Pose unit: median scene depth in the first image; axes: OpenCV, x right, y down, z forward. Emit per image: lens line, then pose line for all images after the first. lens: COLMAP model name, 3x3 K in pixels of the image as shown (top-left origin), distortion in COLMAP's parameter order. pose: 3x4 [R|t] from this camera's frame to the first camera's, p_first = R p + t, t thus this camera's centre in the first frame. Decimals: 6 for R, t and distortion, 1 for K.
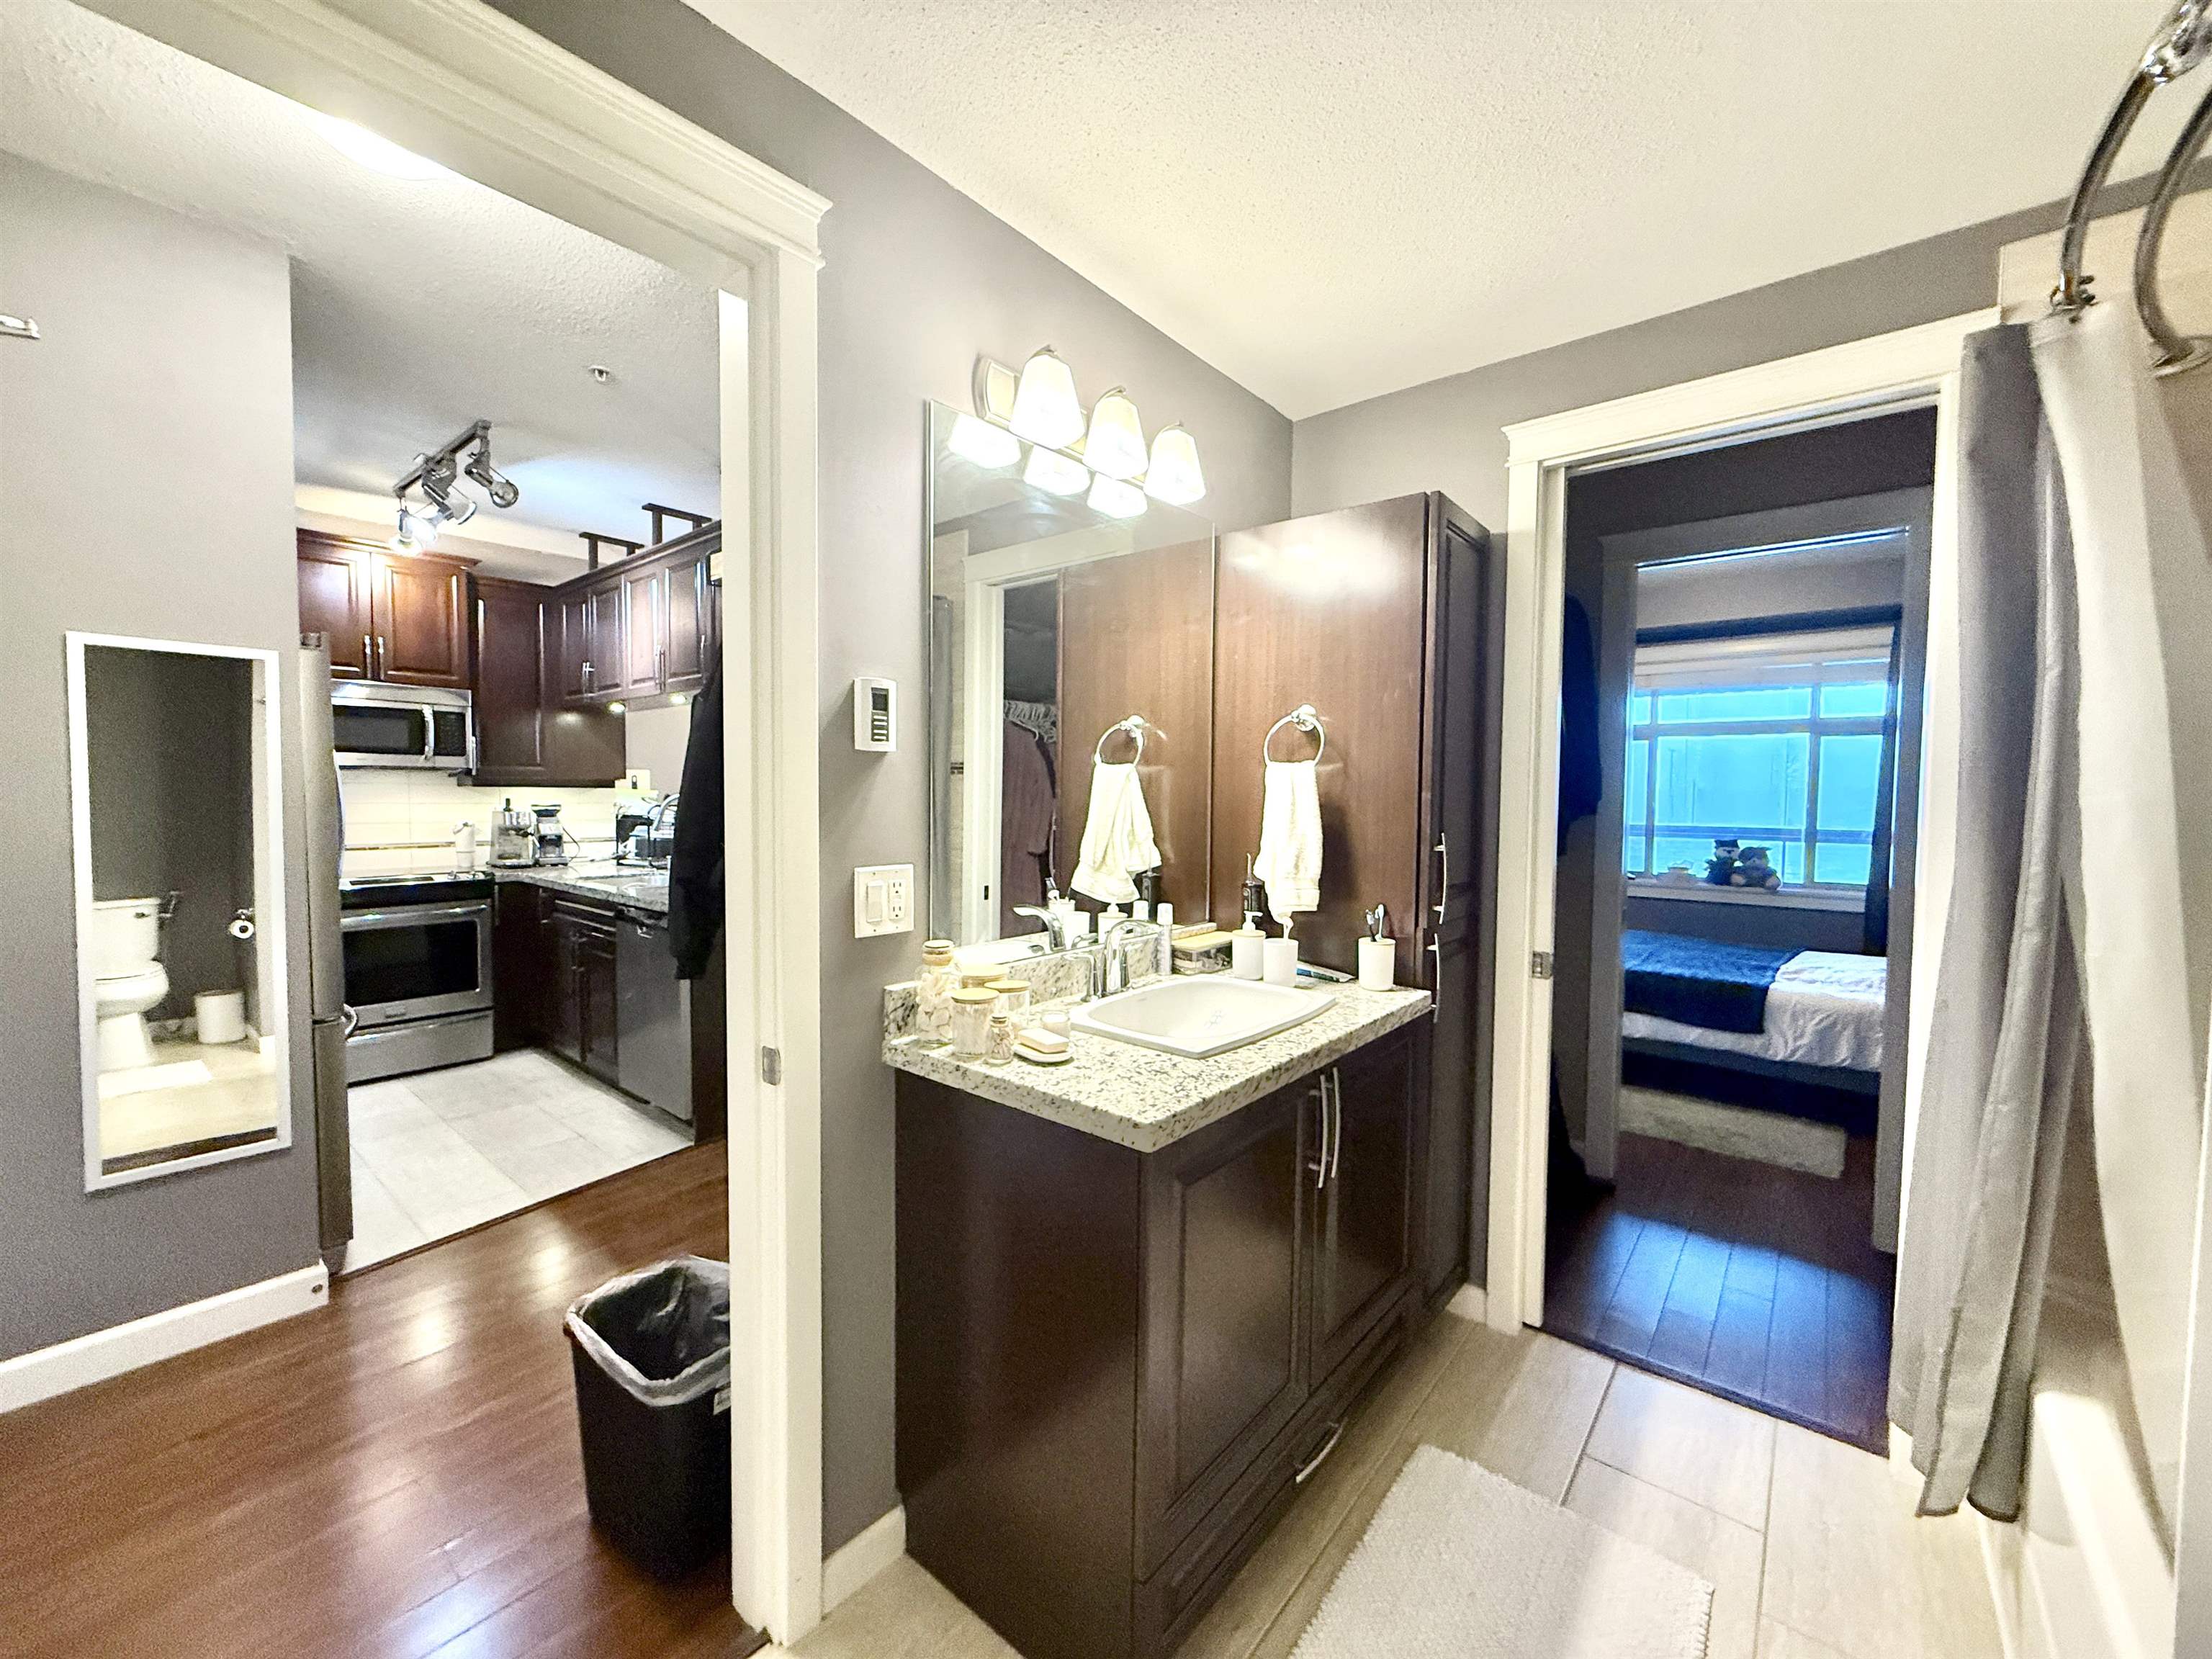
lens RADIAL K [[892.8, 0, 1092.9], [0, 892.8, 834.3], [0, 0, 1]] dist [-0.000869, 0.000345]
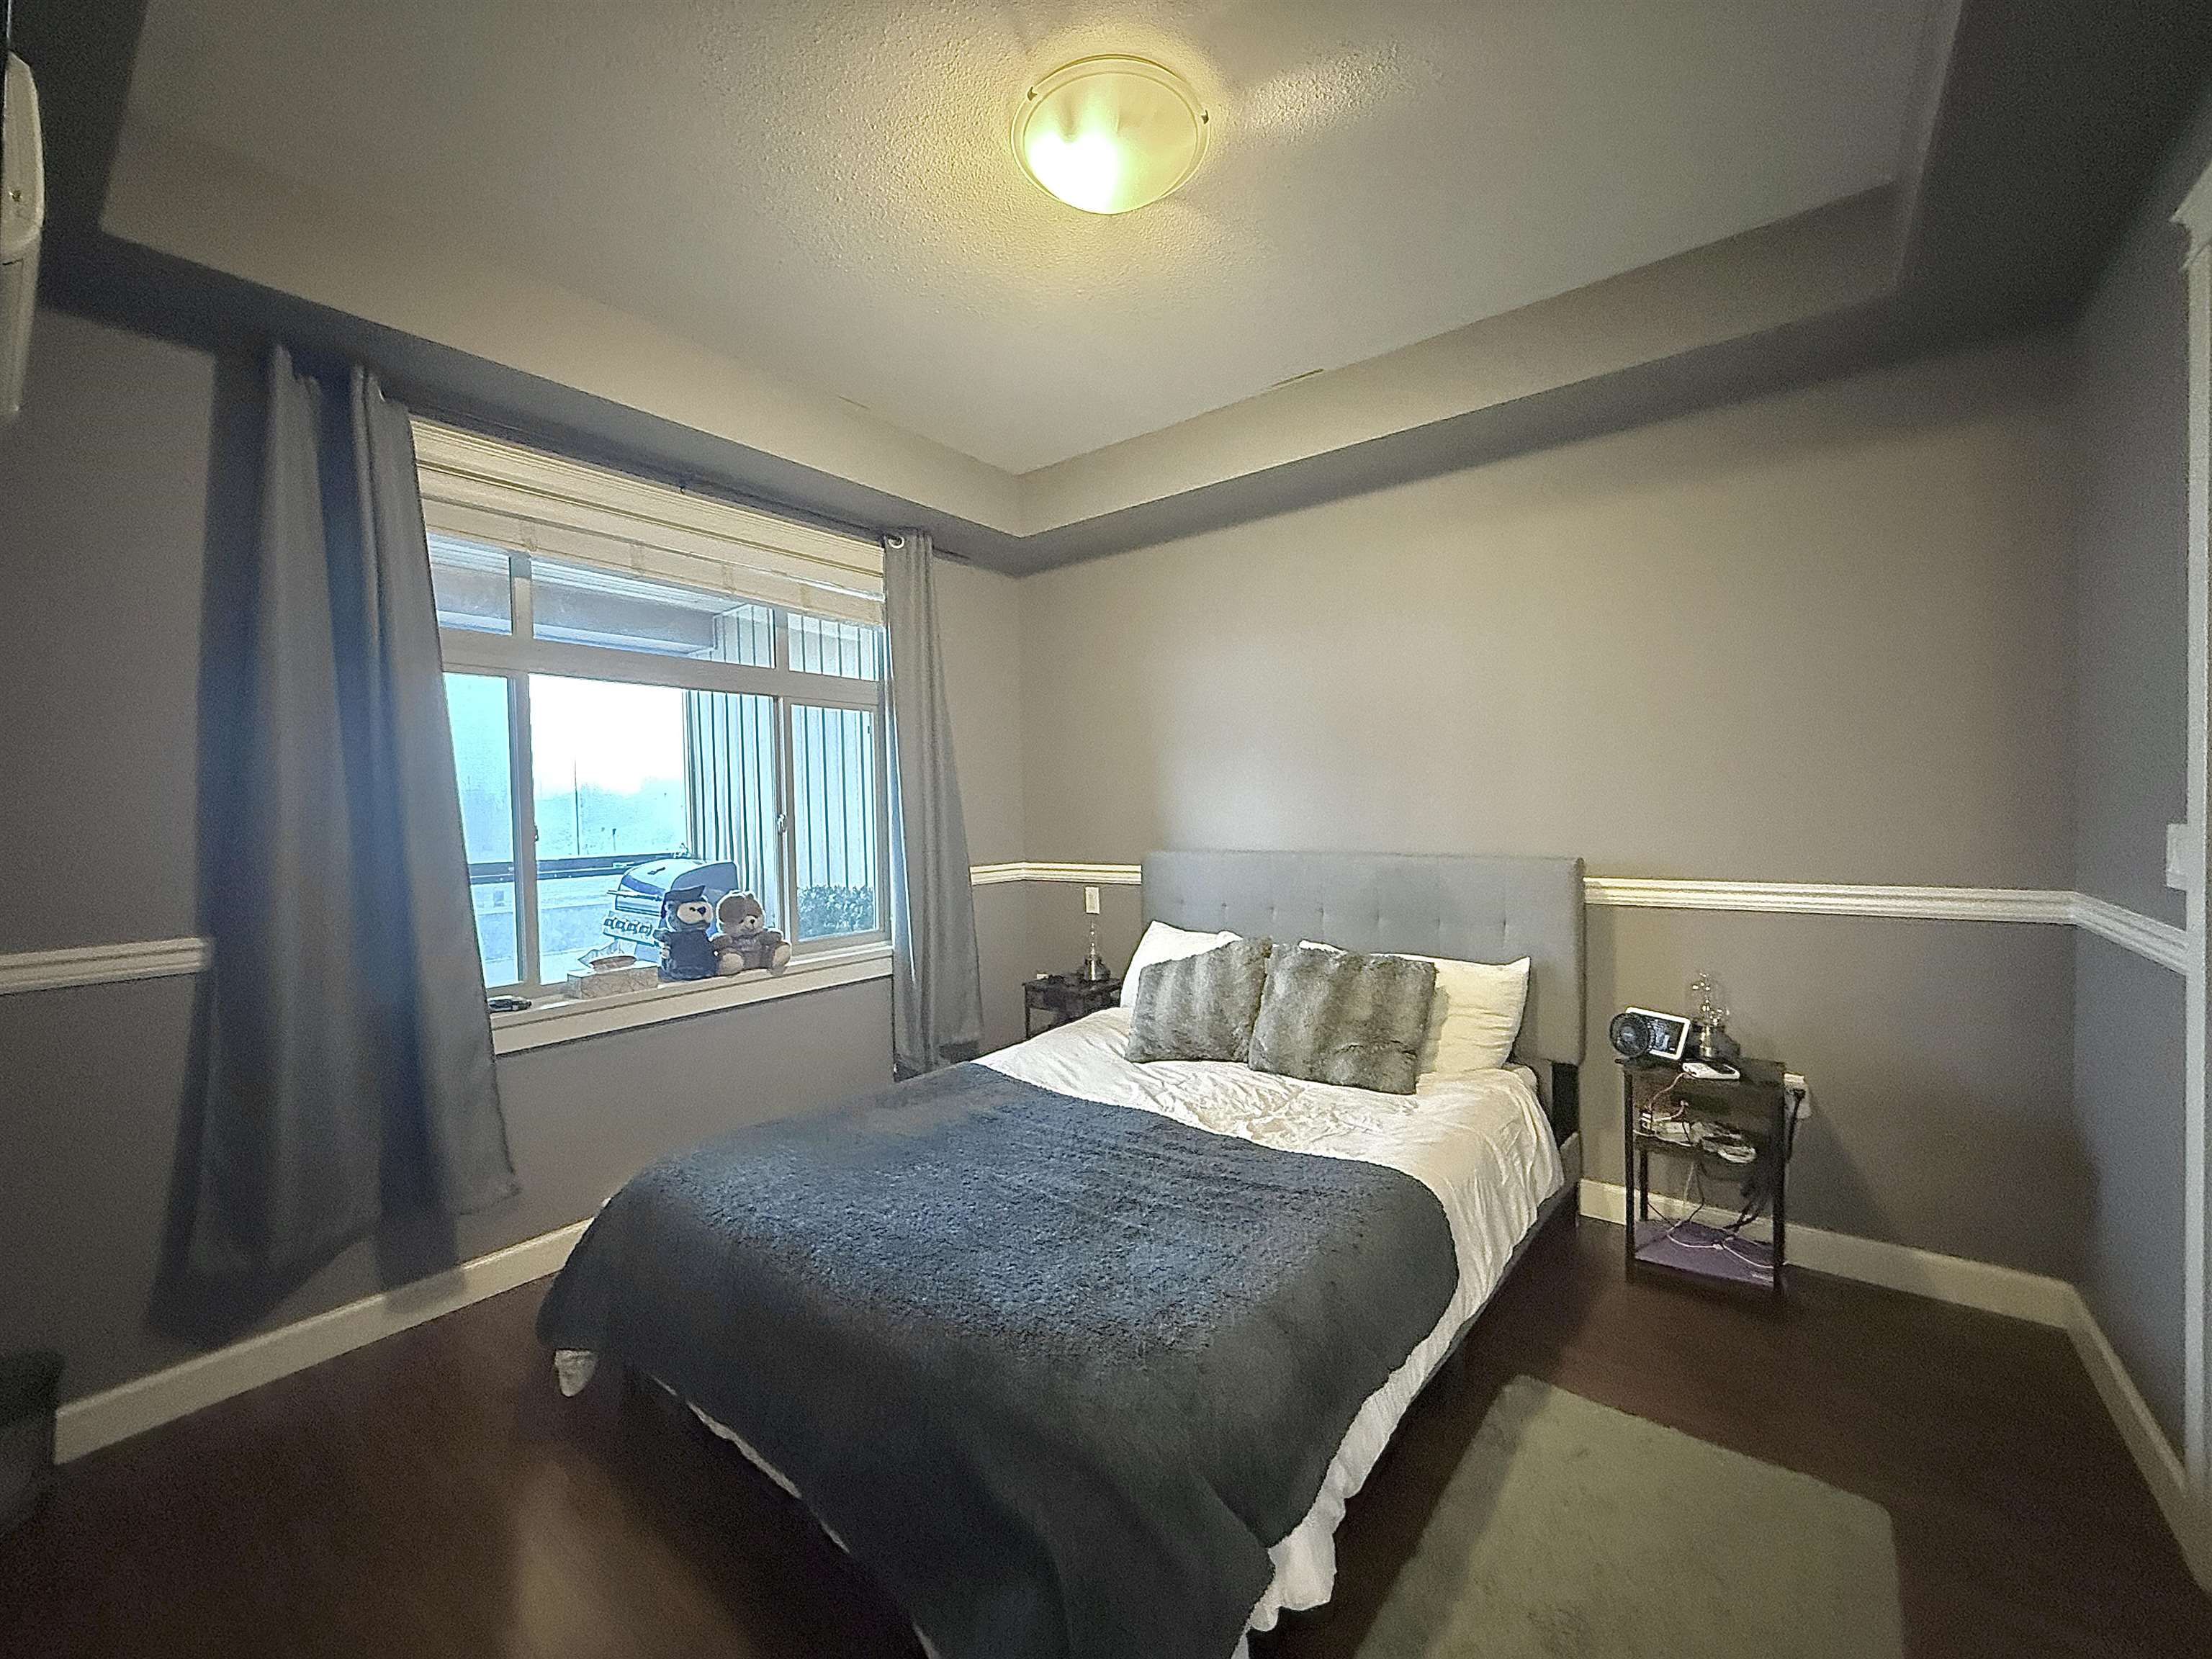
lens RADIAL K [[892.8, 0, 1102.3], [0, 892.8, 836.1], [0, 0, 1]] dist [-0.000869, 0.000345]
pose [[-0.039762, -0.041466, 0.998348, 0.550921], [0.074162, 0.996260, 0.044333, -0.085922], [-0.996453, 0.075802, -0.036538, 2.297138]]
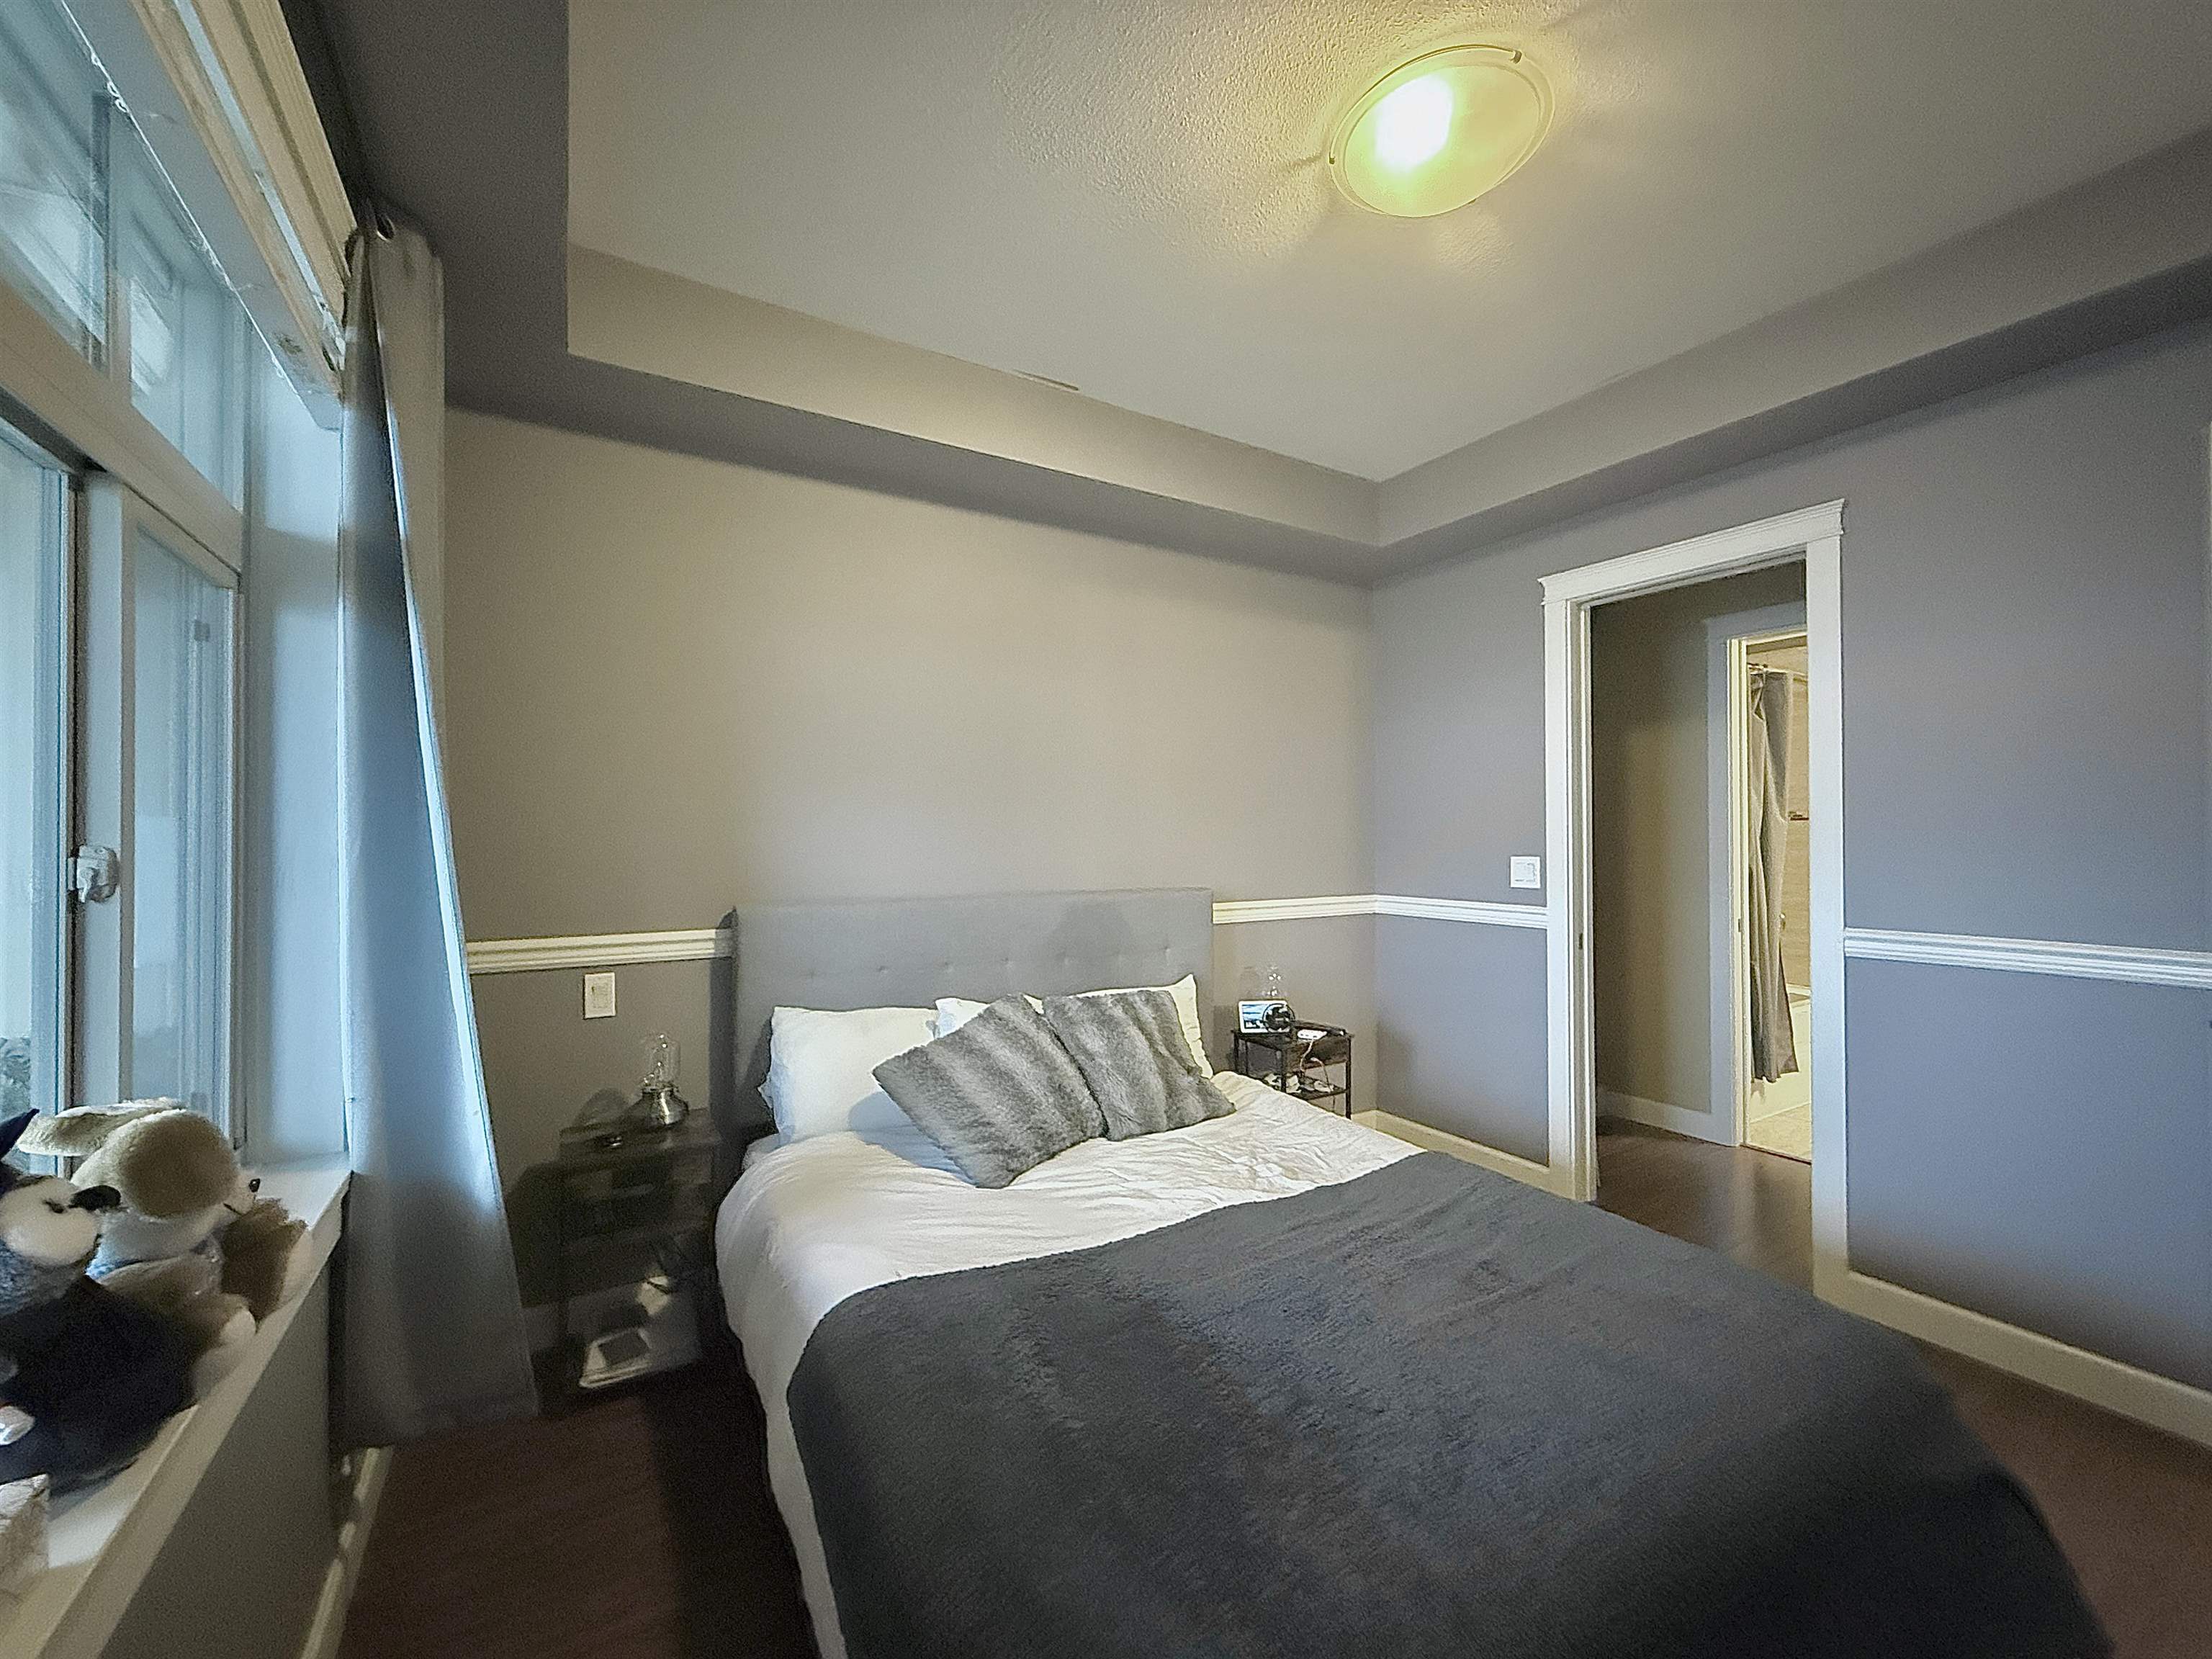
lens RADIAL K [[892.8, 0, 1107.2], [0, 892.8, 826.8], [0, 0, 1]] dist [-0.000869, 0.000345]
pose [[-0.946771, -0.006027, 0.321851, 1.515132], [0.009134, 0.998919, 0.045574, -0.130379], [-0.321778, 0.046088, -0.945693, 3.166138]]
